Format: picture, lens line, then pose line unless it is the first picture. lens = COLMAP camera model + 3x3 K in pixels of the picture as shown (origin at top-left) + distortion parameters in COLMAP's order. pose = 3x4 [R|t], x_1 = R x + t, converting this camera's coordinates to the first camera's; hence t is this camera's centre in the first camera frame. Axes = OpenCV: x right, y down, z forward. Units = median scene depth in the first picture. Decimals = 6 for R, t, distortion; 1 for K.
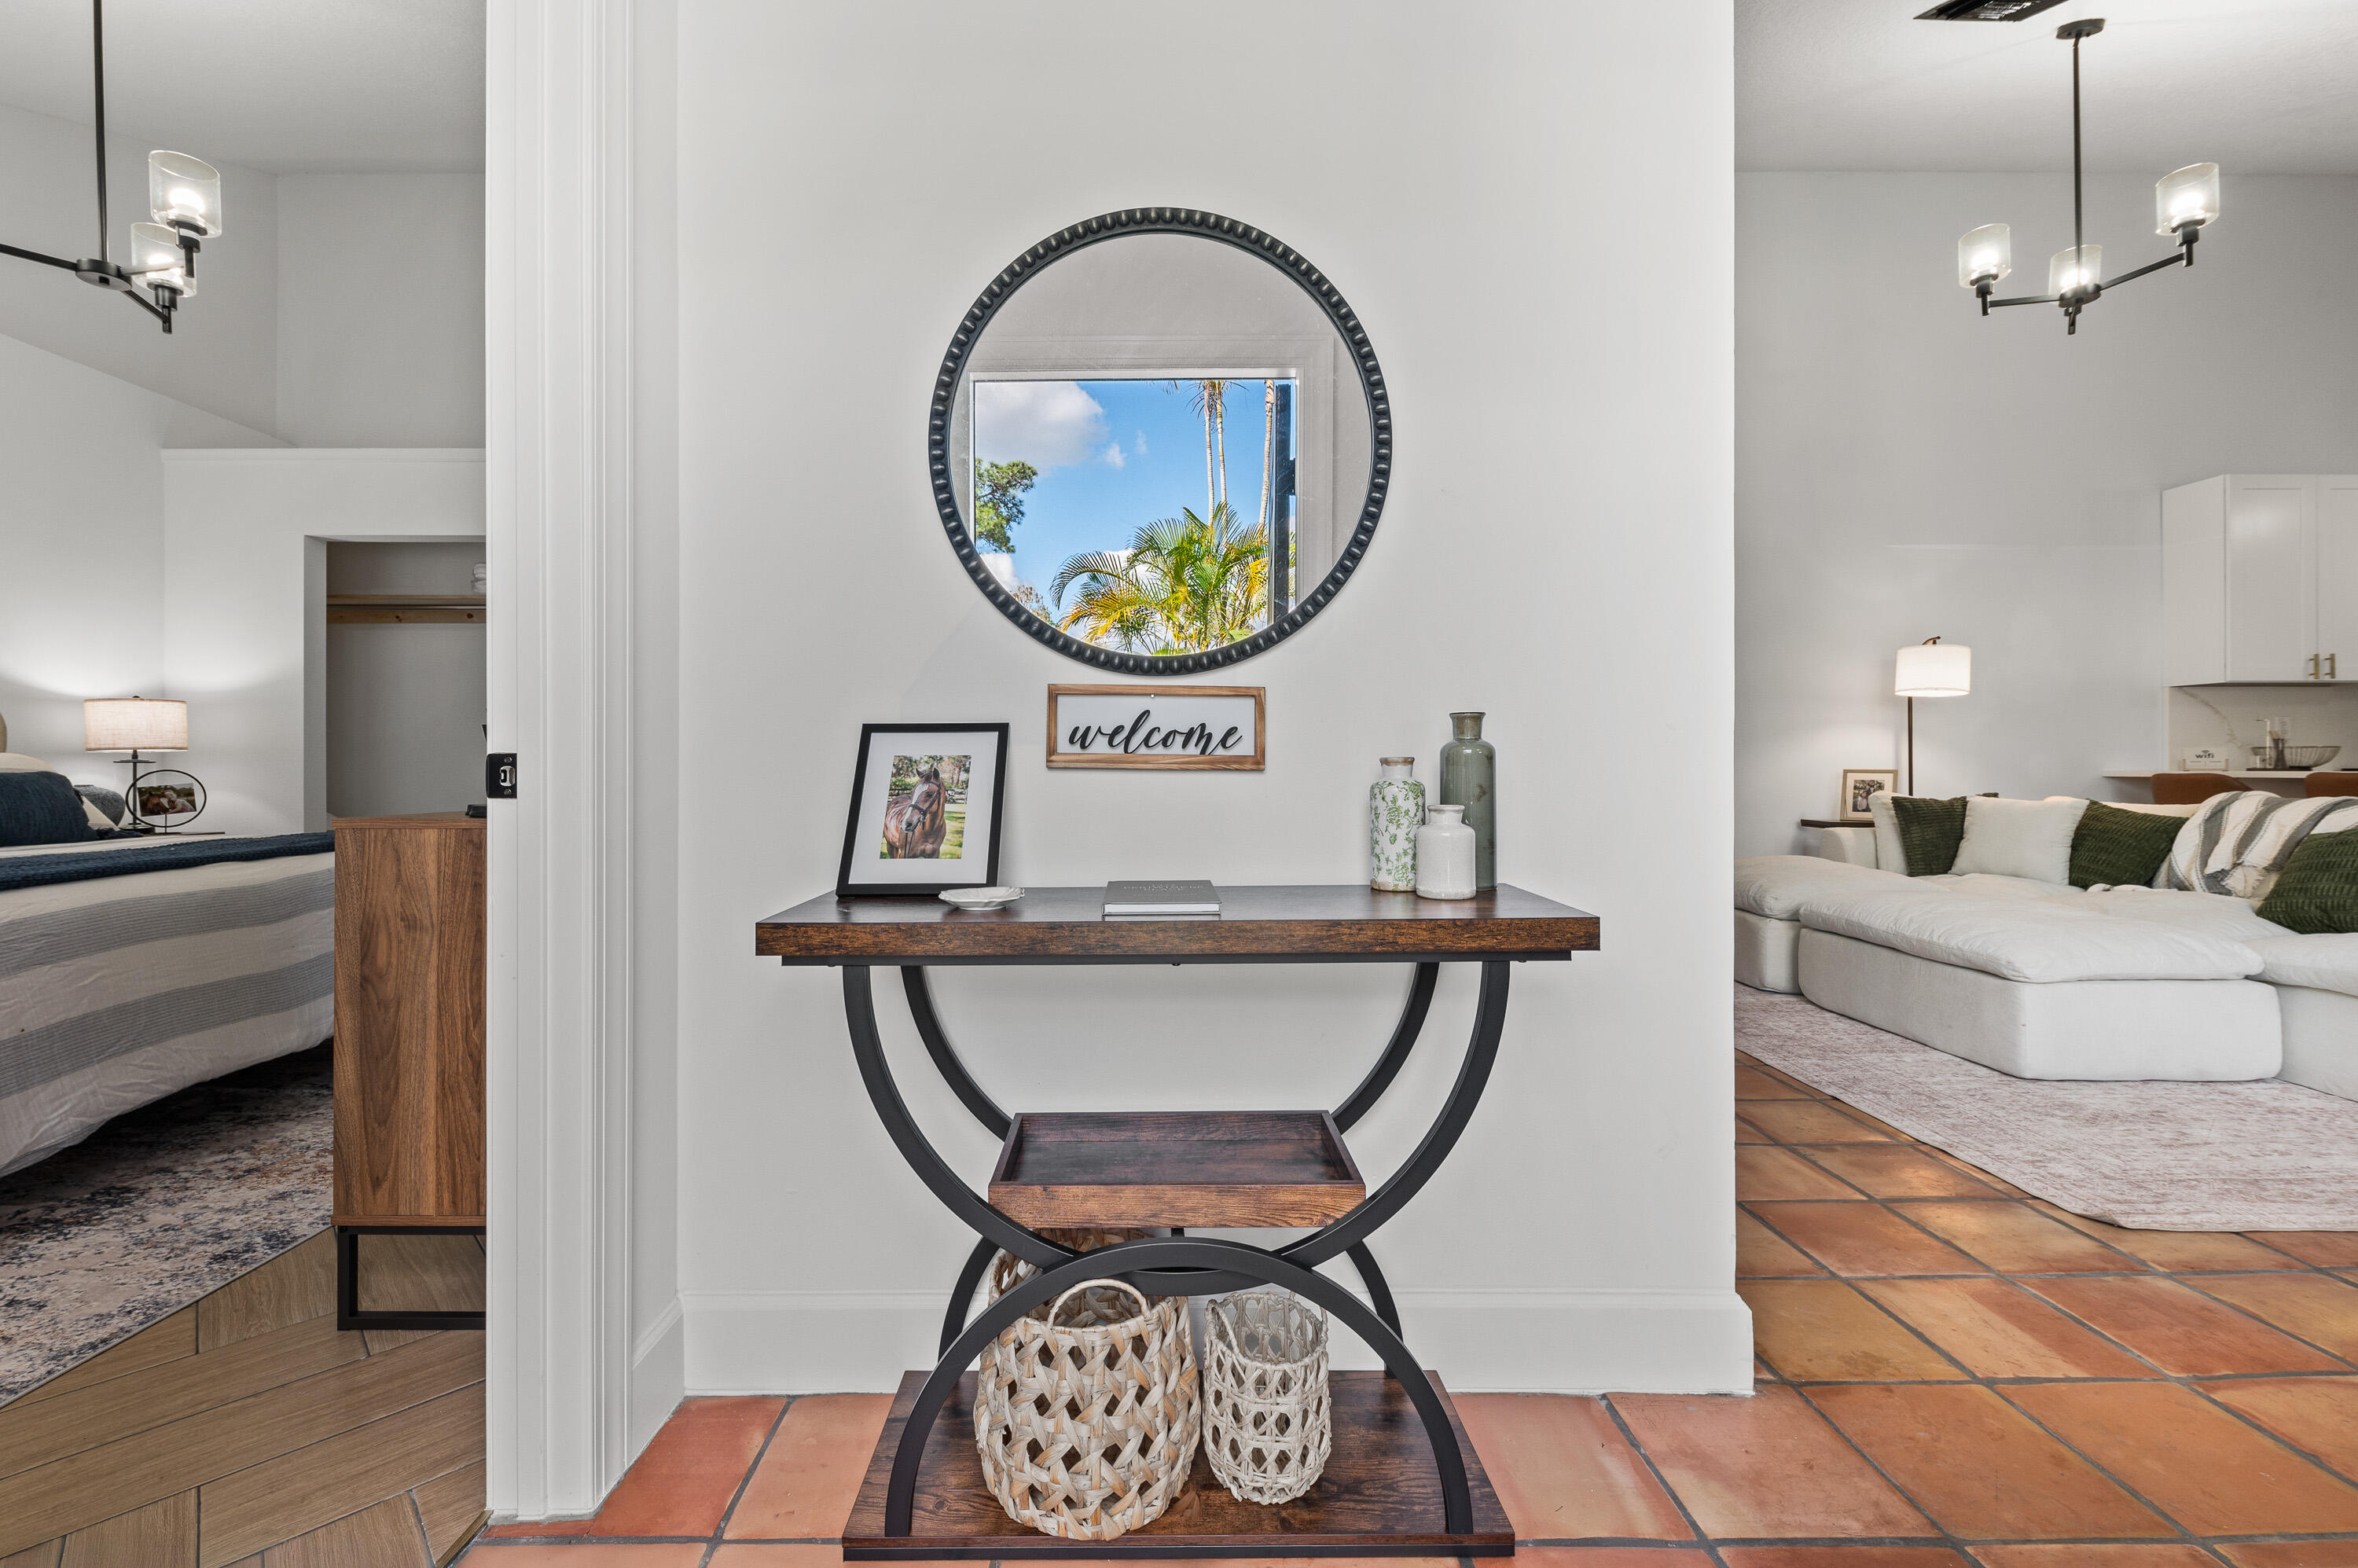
lens RADIAL K [[987.4, 0, 1151.5], [0, 987.4, 758.6], [0, 0, 1]] dist [0.001696, -0.000605]
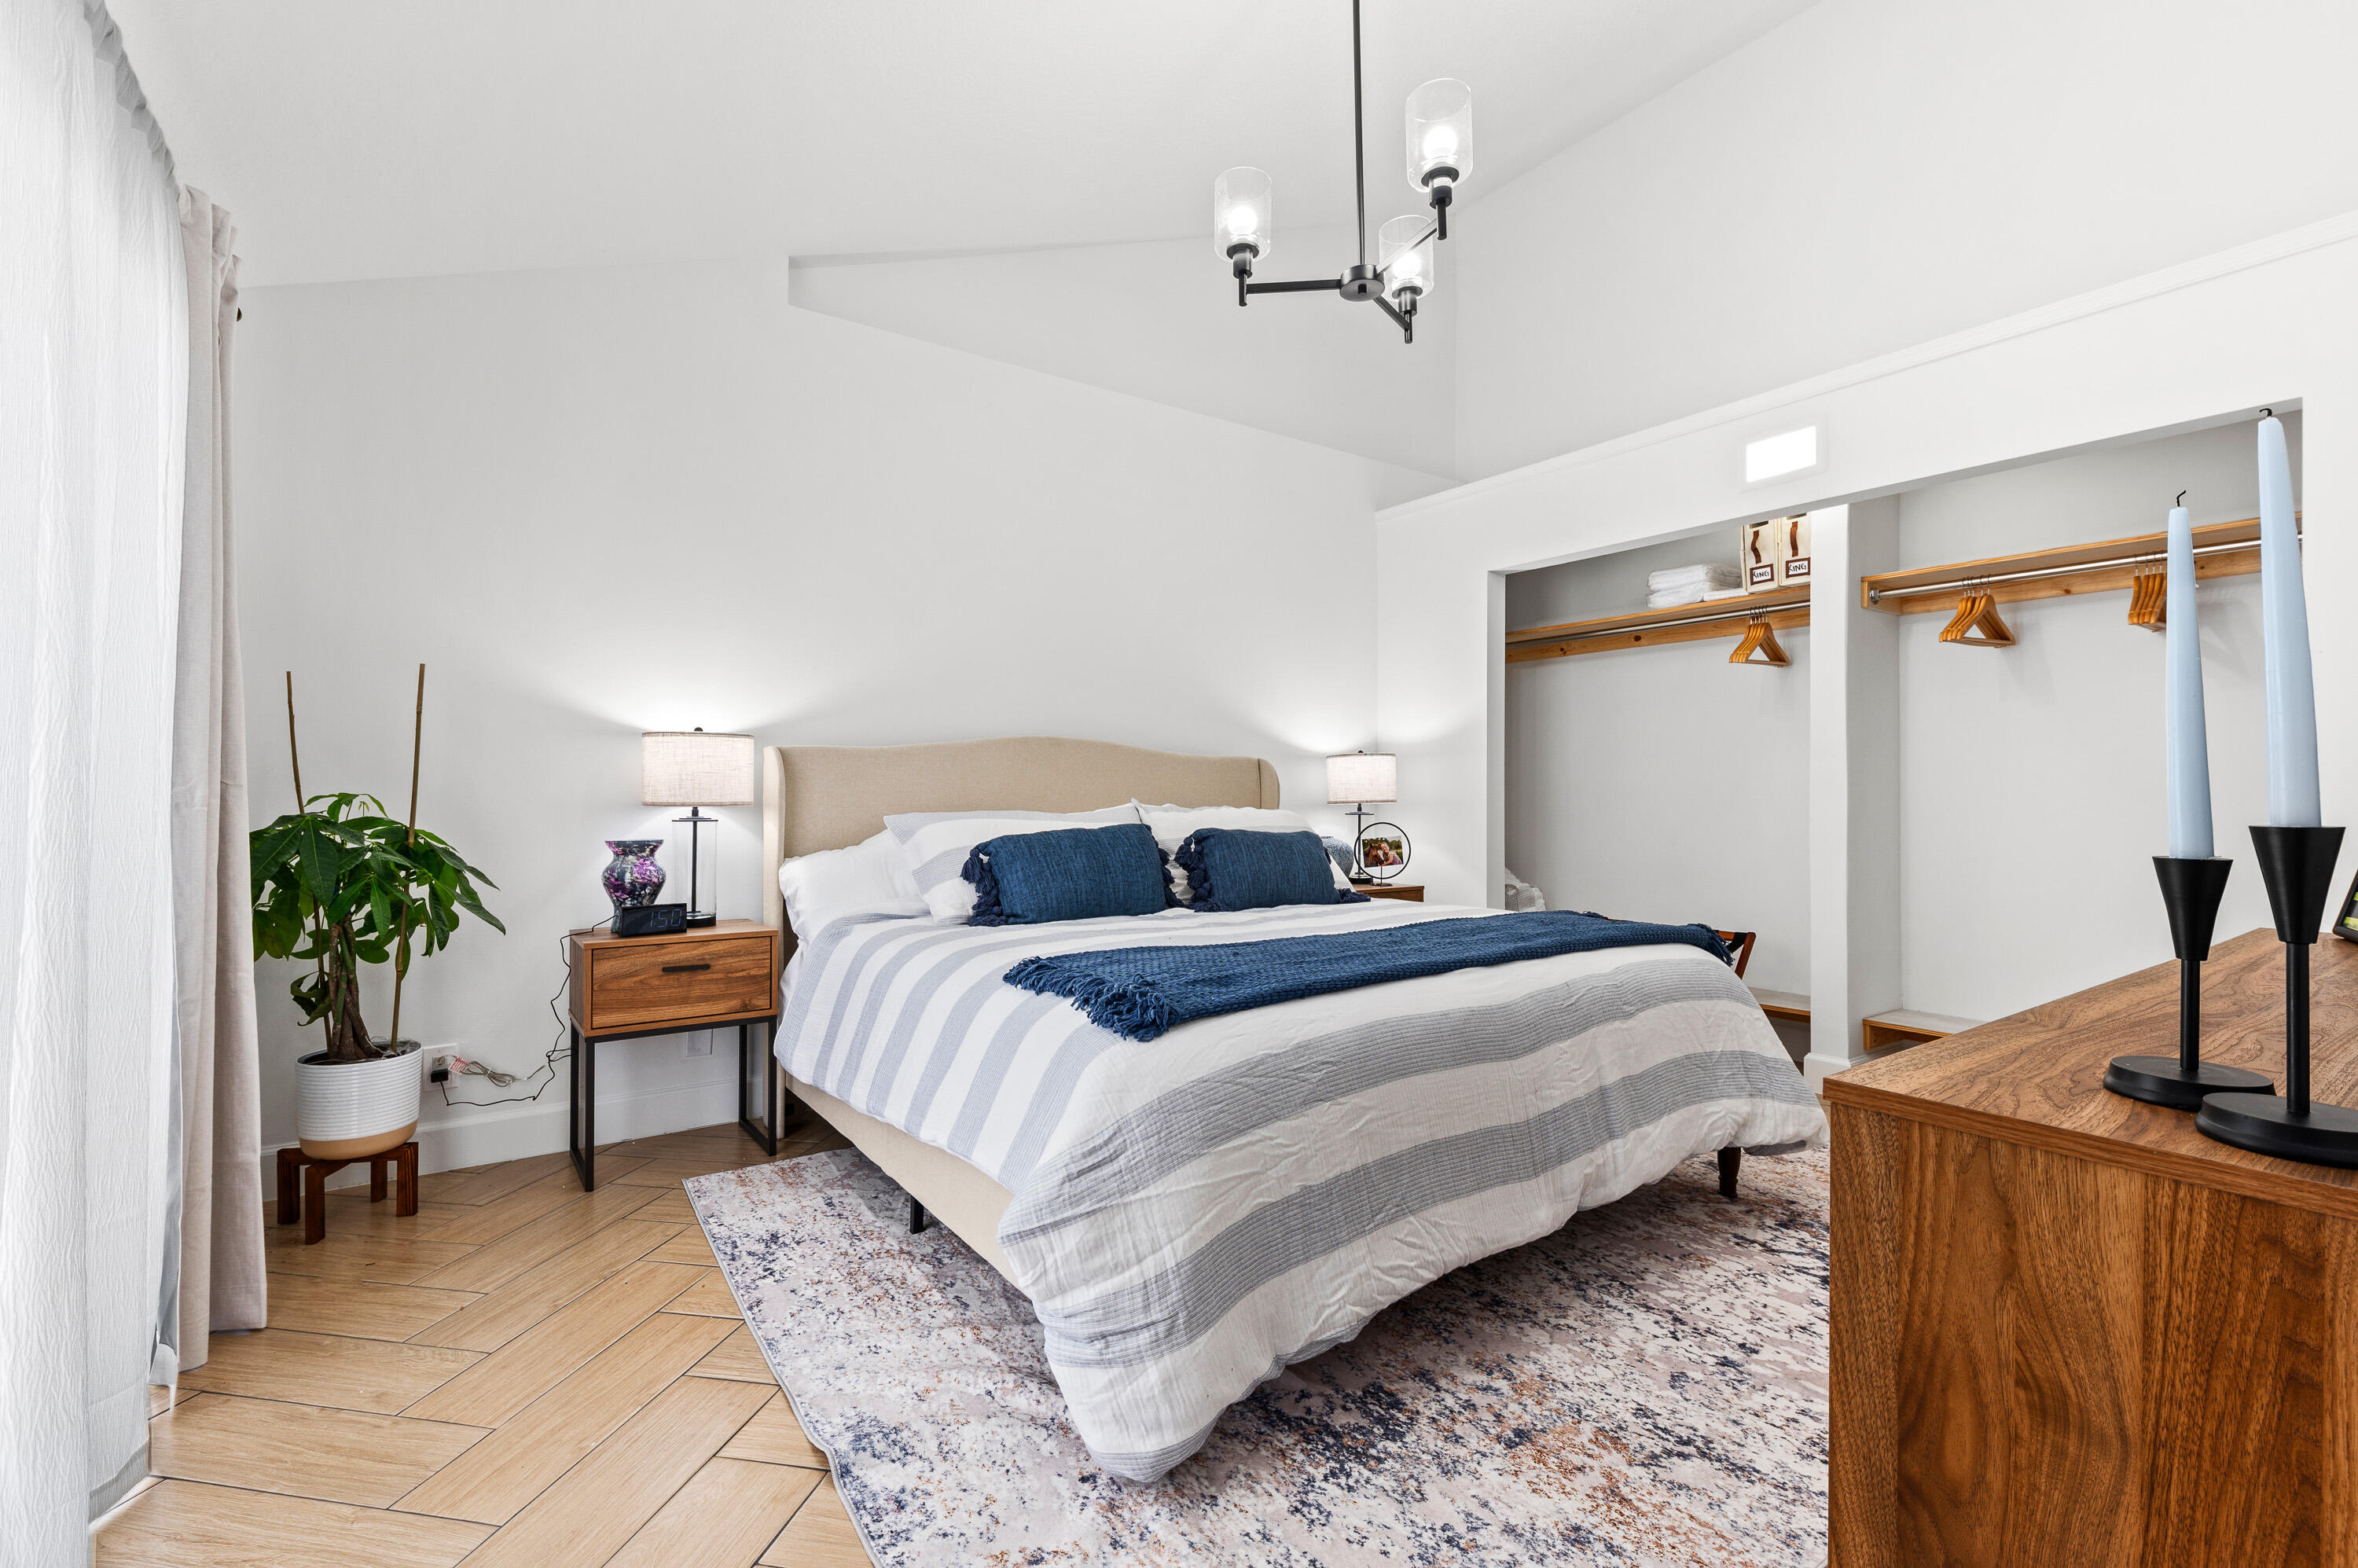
lens RADIAL K [[1059.3, 0, 1179.0], [0, 1059.3, 784.0], [0, 0, 1]] dist [0.032115, 0.000128]
pose [[0.588247, 0.001073, -0.808680, -0.433489], [-0.002463, 0.999997, -0.000465, -0.048478], [0.808677, 0.002265, 0.588248, 0.347523]]
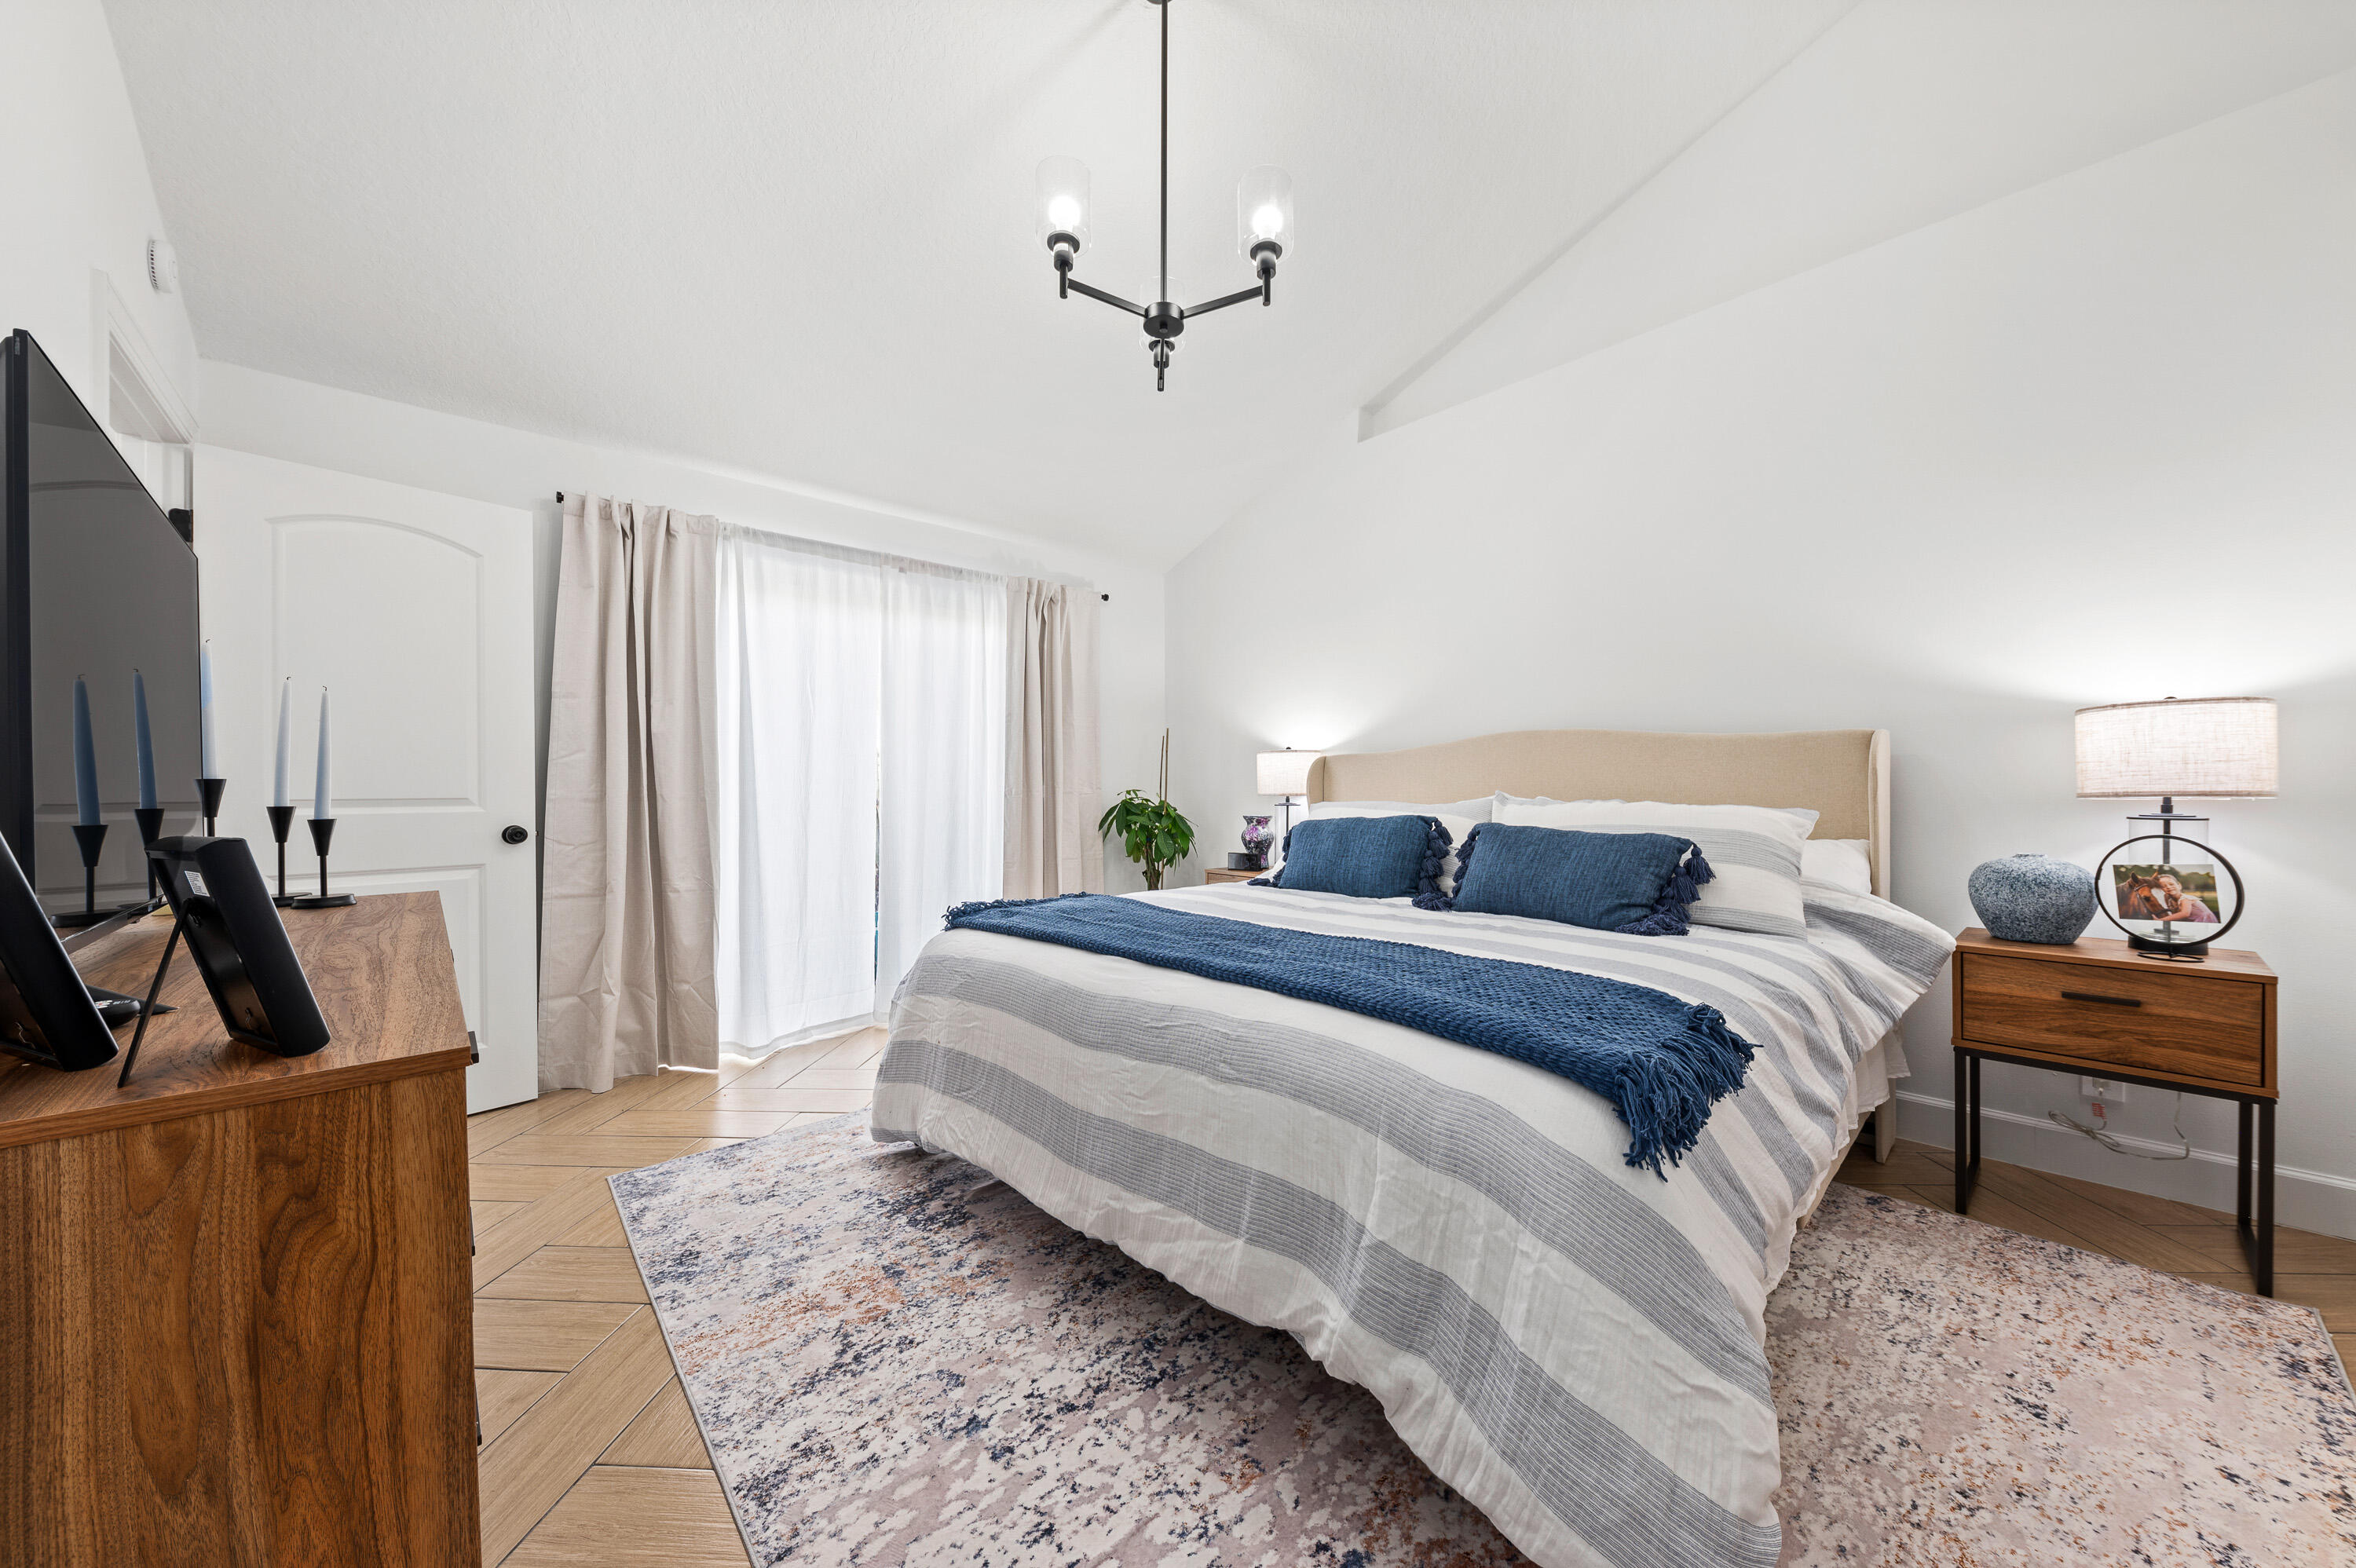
lens RADIAL K [[821.6, 0, 1178.0], [0, 821.6, 784.0], [0, 0, 1]] dist [0.006705, -0.000074]
pose [[-0.741448, 0.007891, -0.670964, -0.590374], [0.015800, 0.999859, -0.005701, -0.037381], [0.670825, -0.014829, -0.741468, 1.764455]]
